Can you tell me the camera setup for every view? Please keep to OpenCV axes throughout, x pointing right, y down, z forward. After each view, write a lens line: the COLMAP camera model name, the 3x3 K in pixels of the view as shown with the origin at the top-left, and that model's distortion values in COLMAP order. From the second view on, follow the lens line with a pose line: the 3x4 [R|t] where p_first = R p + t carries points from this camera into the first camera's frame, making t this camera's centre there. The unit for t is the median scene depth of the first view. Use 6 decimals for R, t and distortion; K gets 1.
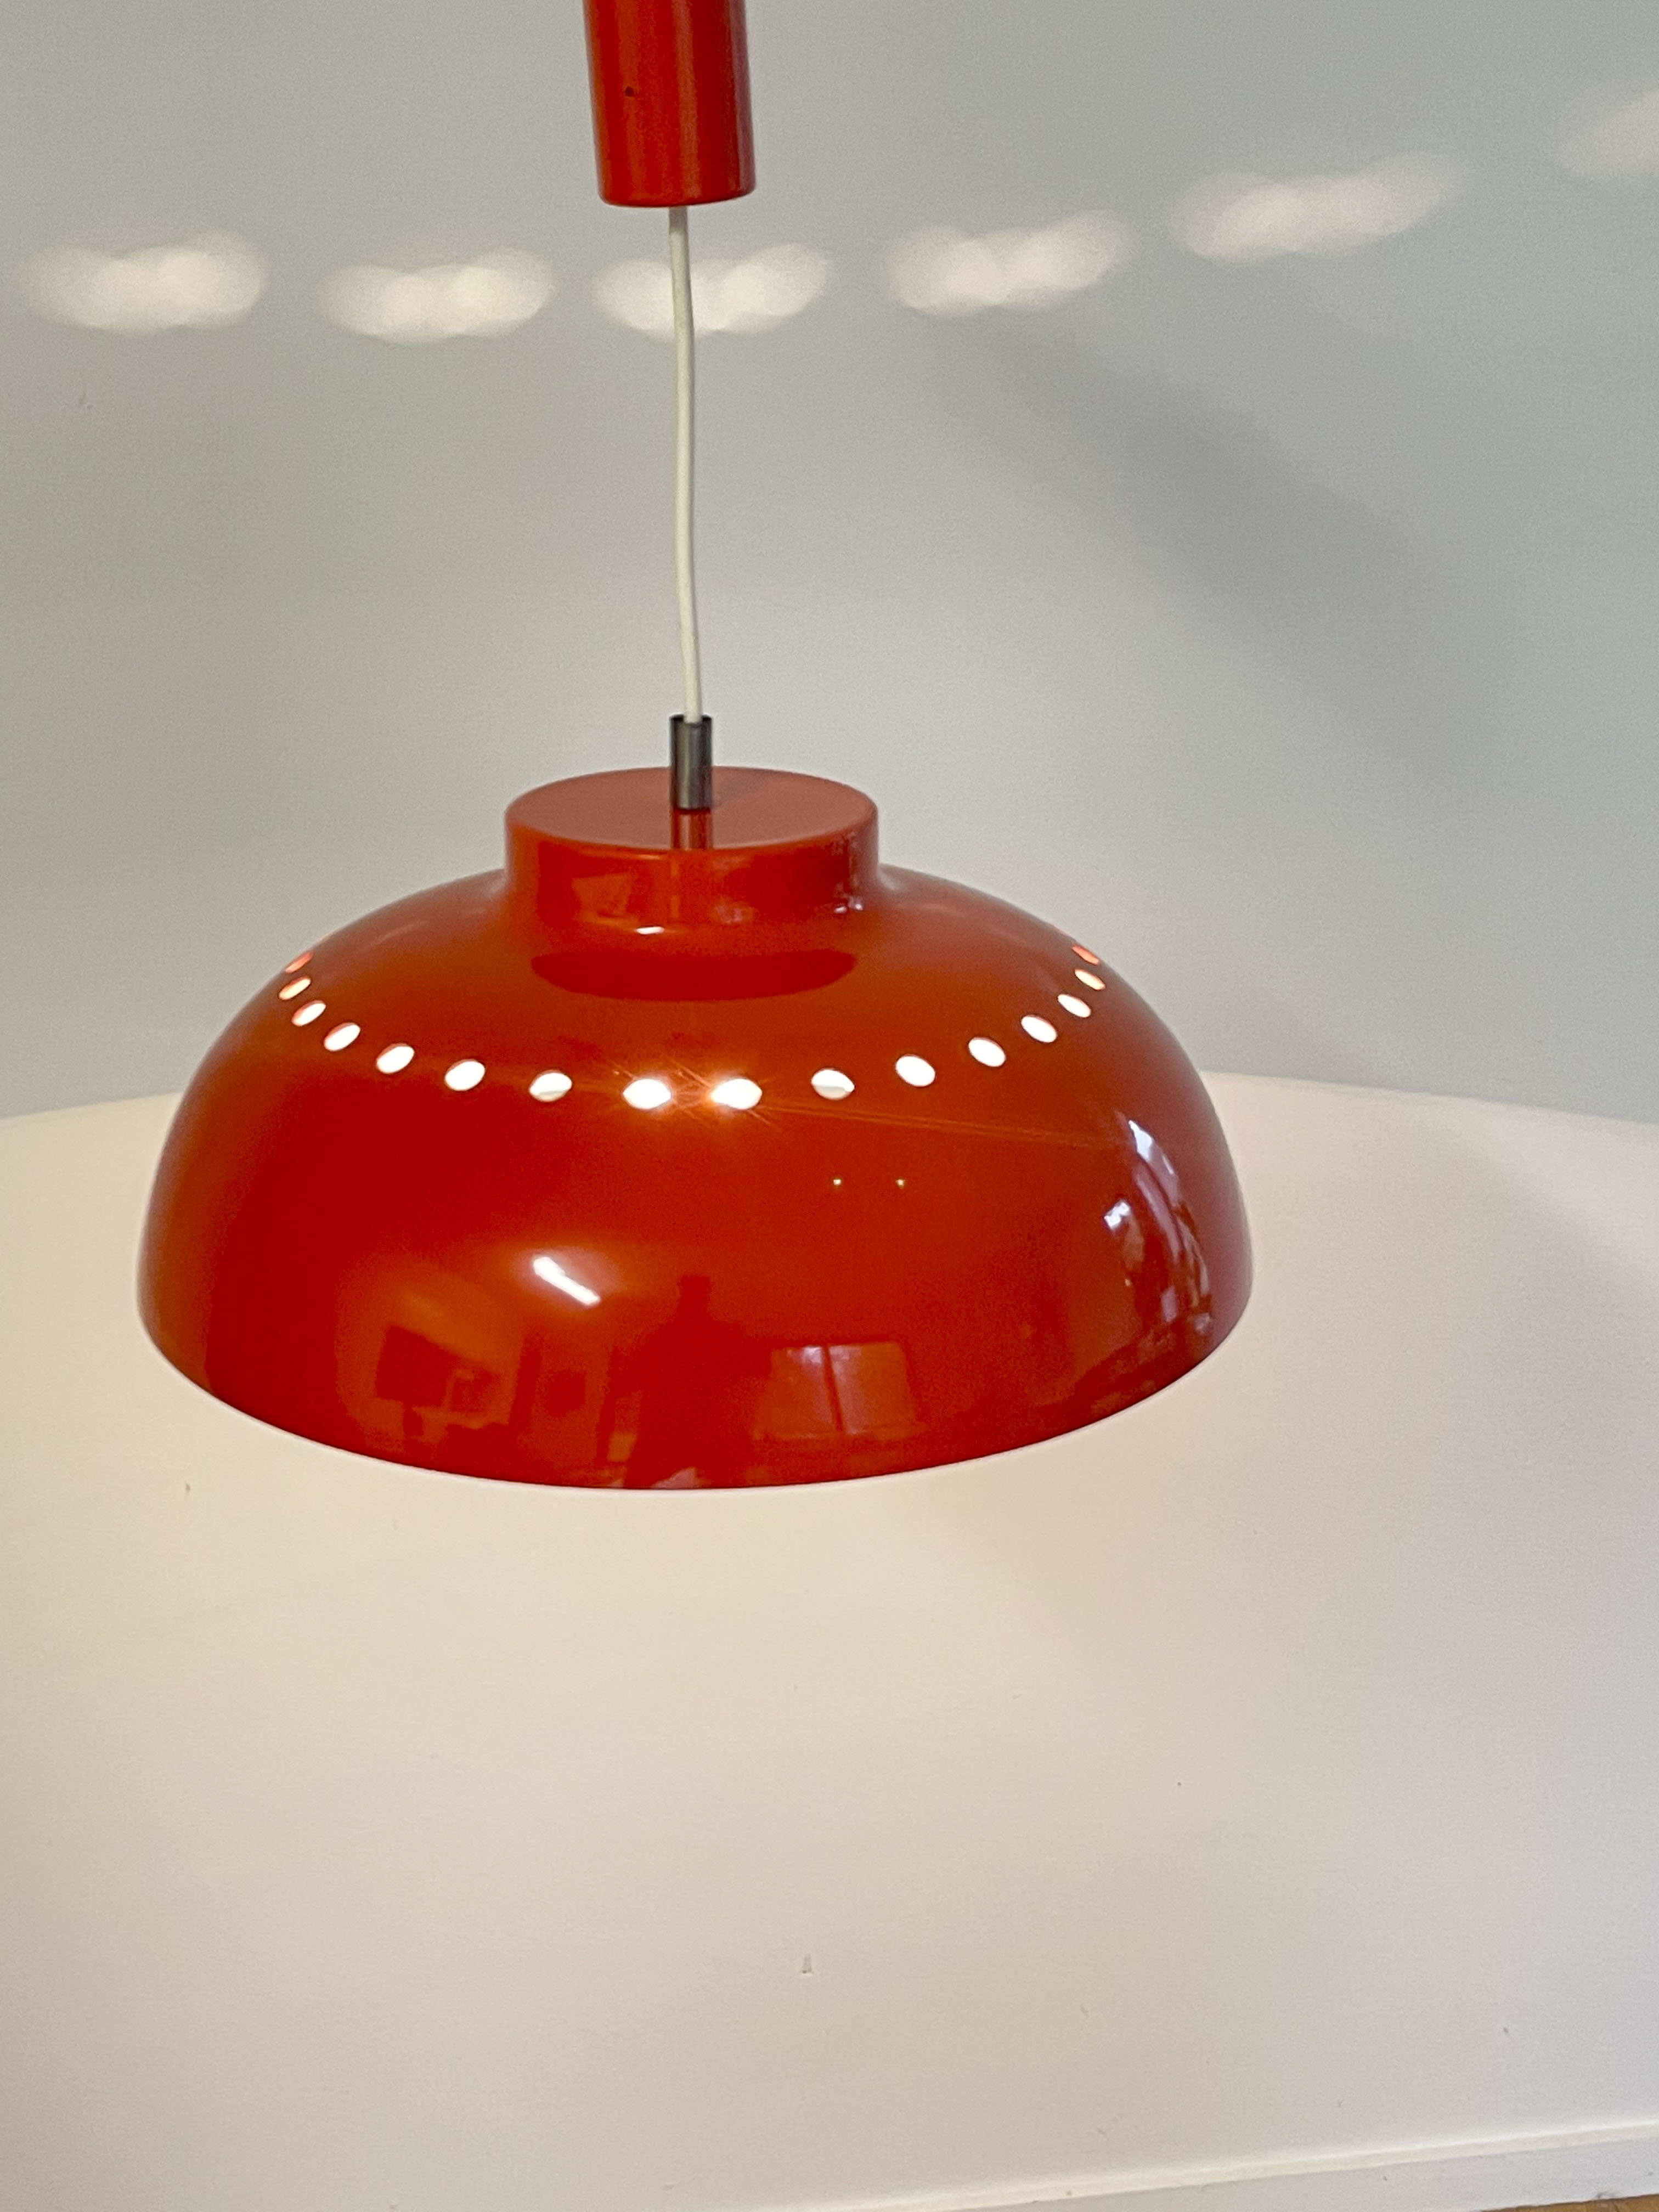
lens RADIAL K [[3252.7, 0, 831.6], [0, 3252.7, 1102.5], [0, 0, 1]] dist [0.029796, 0.000000]
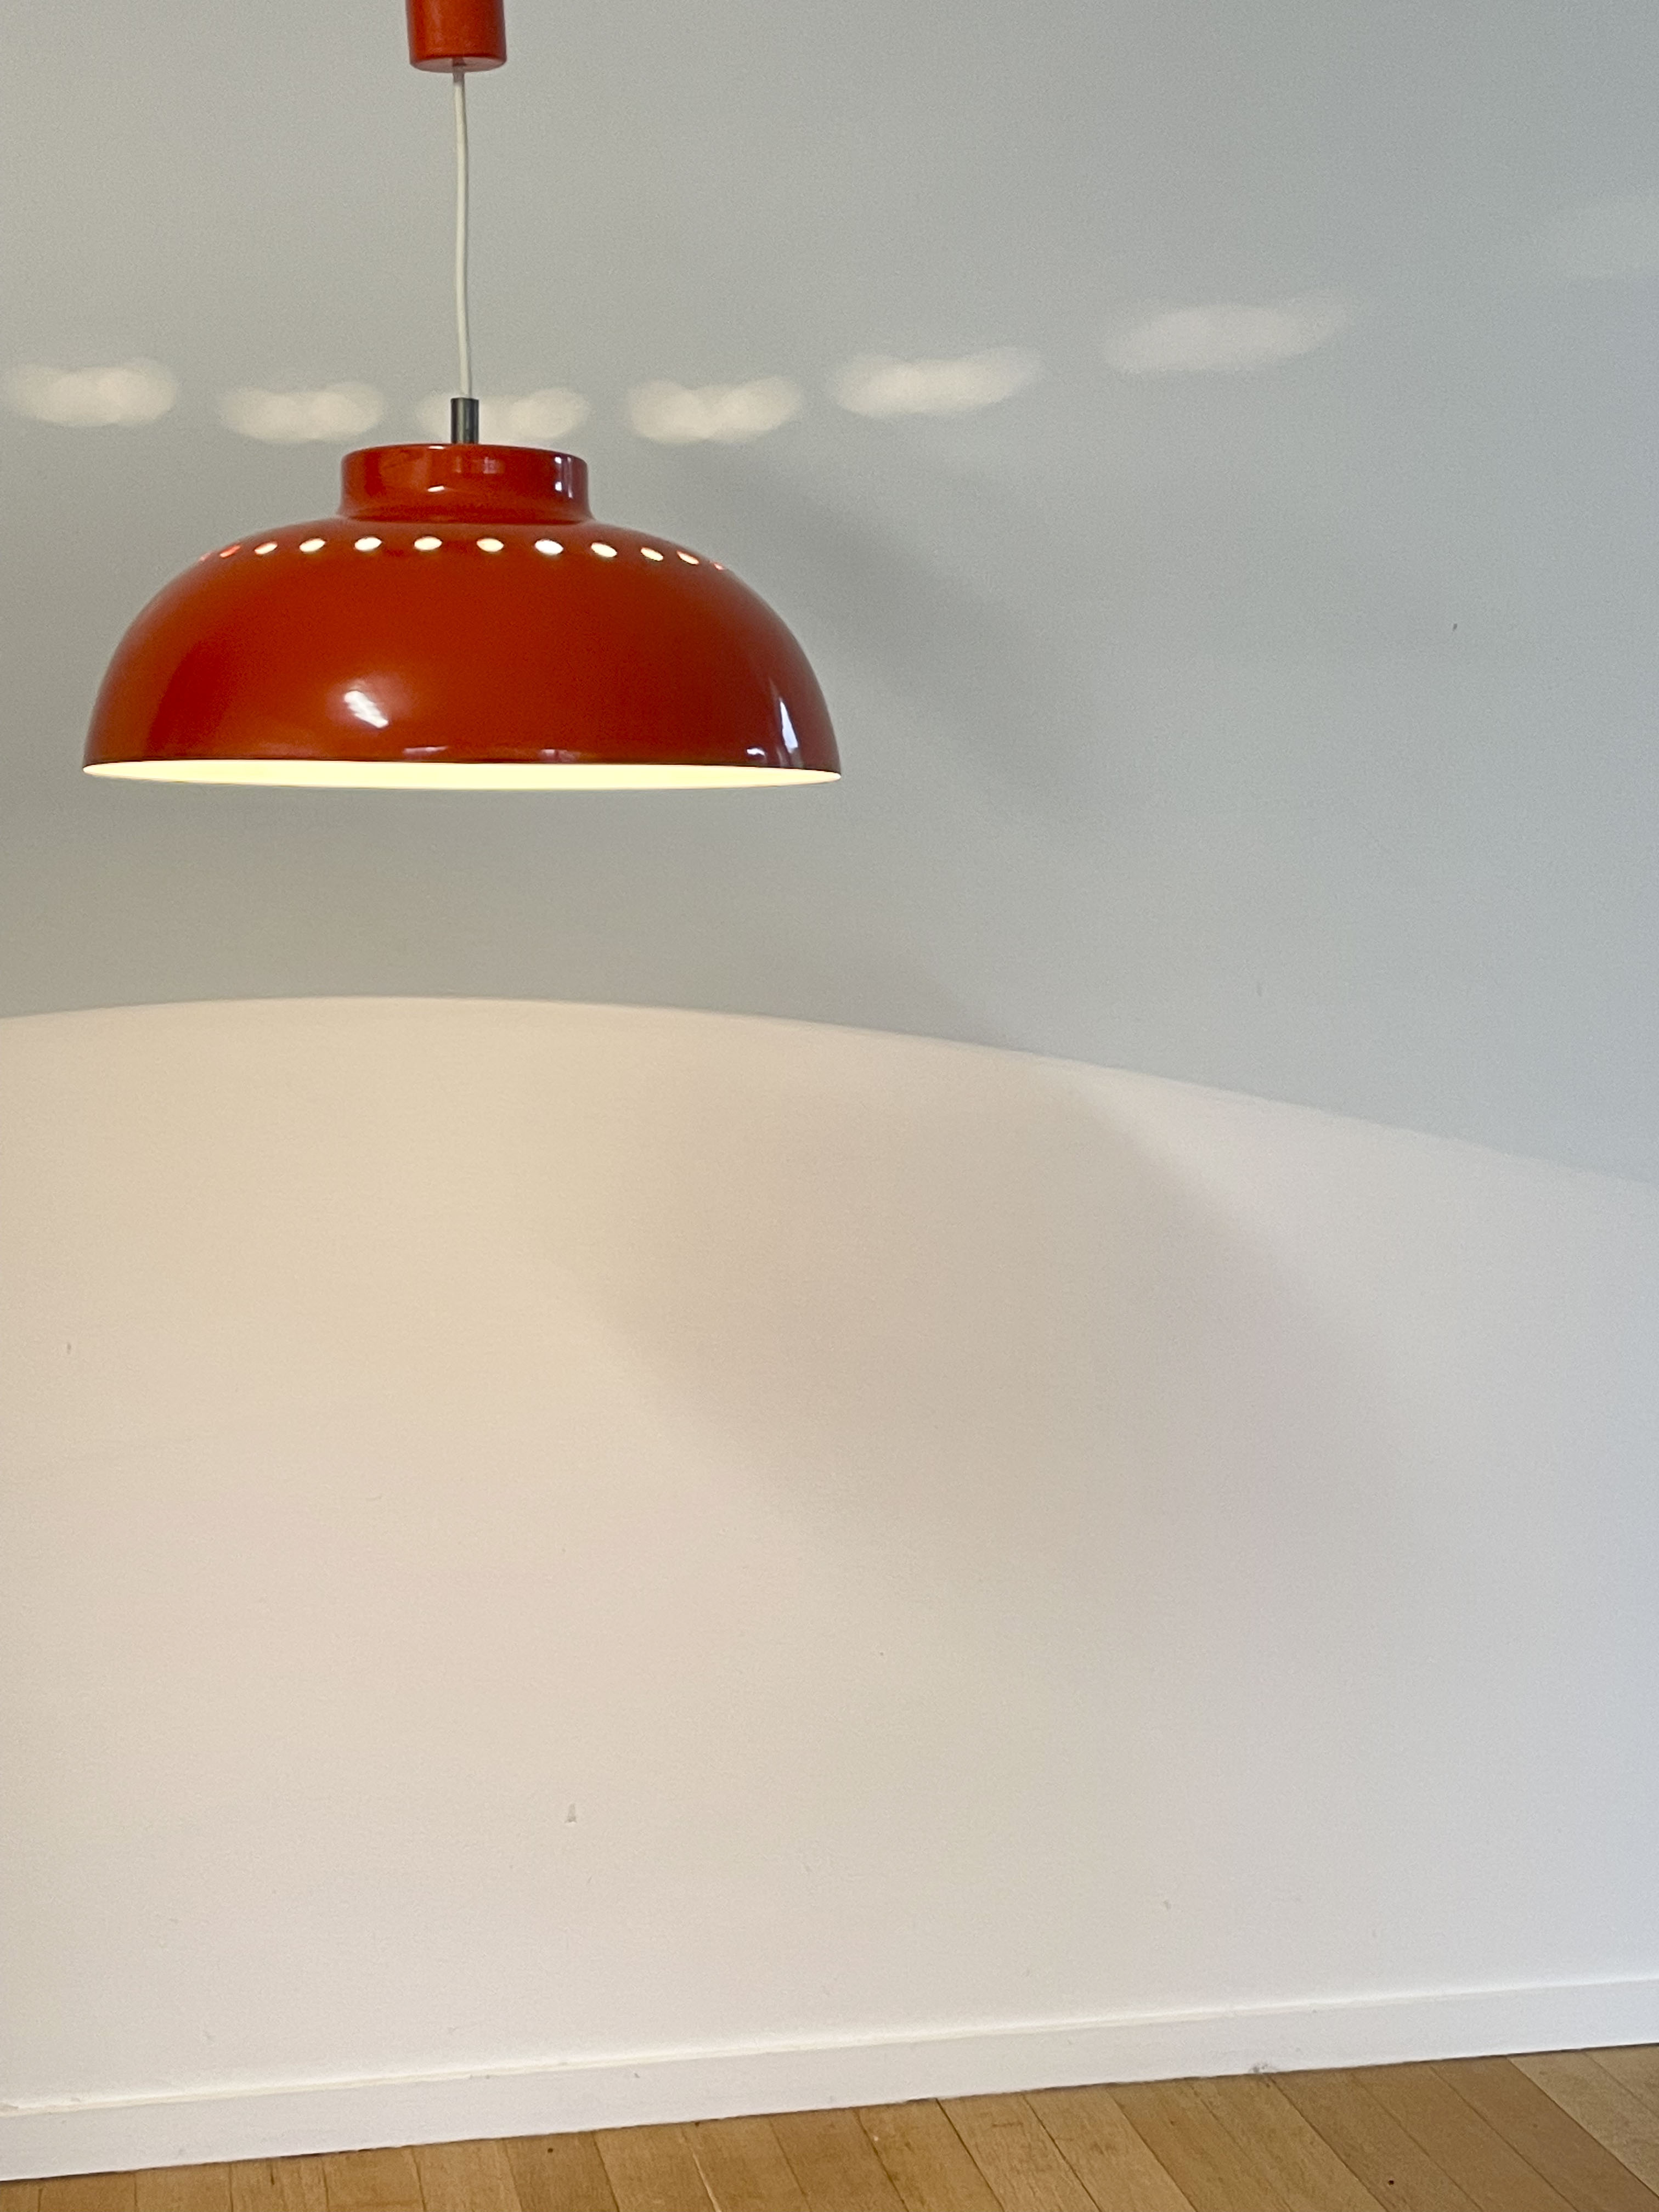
lens RADIAL K [[3252.7, 0, 811.8], [0, 3252.7, 1119.6], [0, 0, 1]] dist [0.029796, 0.000000]
pose [[0.998993, -0.002179, 0.044820, 0.049977], [0.013588, 0.966613, -0.255881, 0.596054], [-0.042766, 0.256232, 0.965669, -0.400854]]
